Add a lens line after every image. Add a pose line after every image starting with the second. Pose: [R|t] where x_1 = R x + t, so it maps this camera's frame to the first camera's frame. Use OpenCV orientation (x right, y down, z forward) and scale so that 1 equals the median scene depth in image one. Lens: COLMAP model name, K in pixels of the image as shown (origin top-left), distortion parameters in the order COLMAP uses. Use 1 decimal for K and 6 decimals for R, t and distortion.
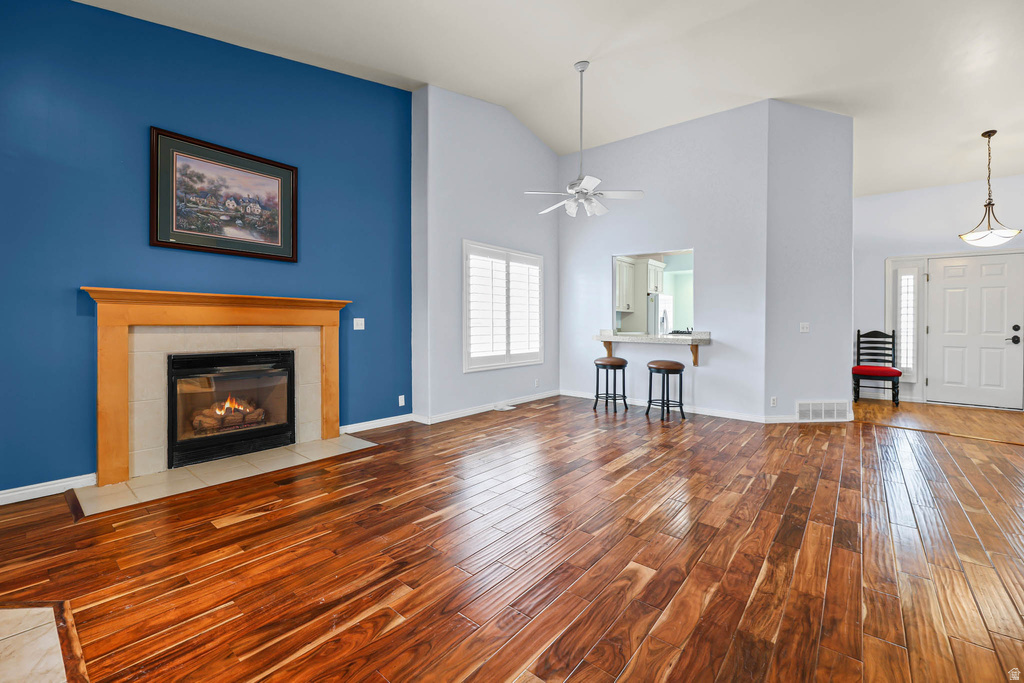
lens RADIAL K [[428.7, 0, 512.7], [0, 428.7, 326.2], [0, 0, 1]] dist [-0.013401, -0.000006]
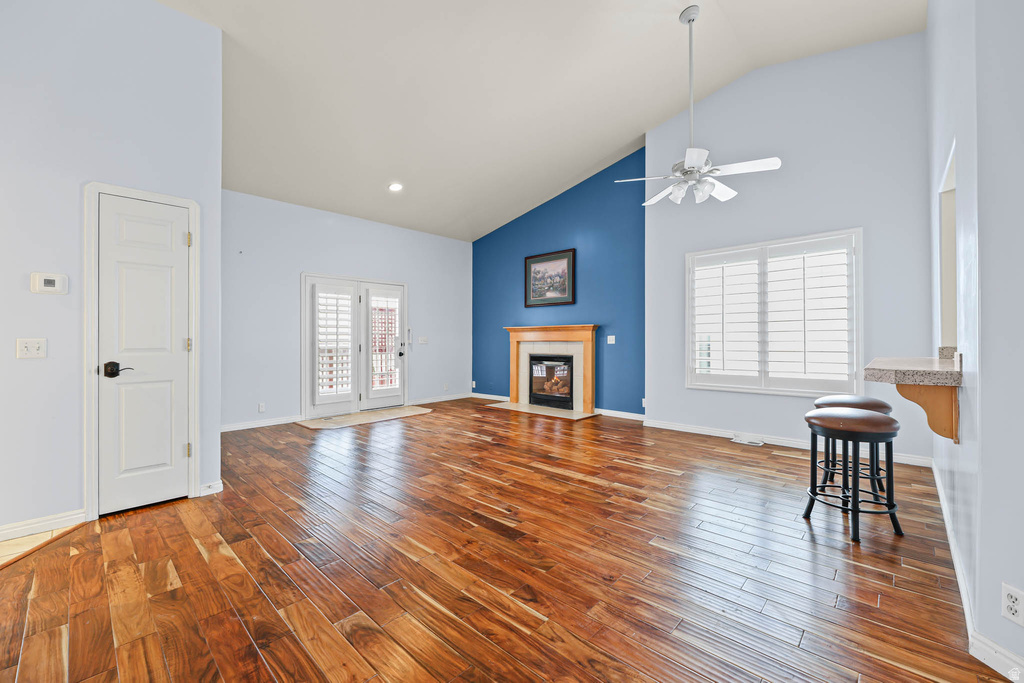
lens RADIAL K [[411.2, 0, 512.0], [0, 411.2, 341.5], [0, 0, 1]] dist [-0.000142, 0.000036]
pose [[-0.074376, -0.007038, -0.997205, 1.213854], [-0.004610, 0.999967, -0.006713, 0.013132], [0.997220, 0.004098, -0.074406, 0.925701]]
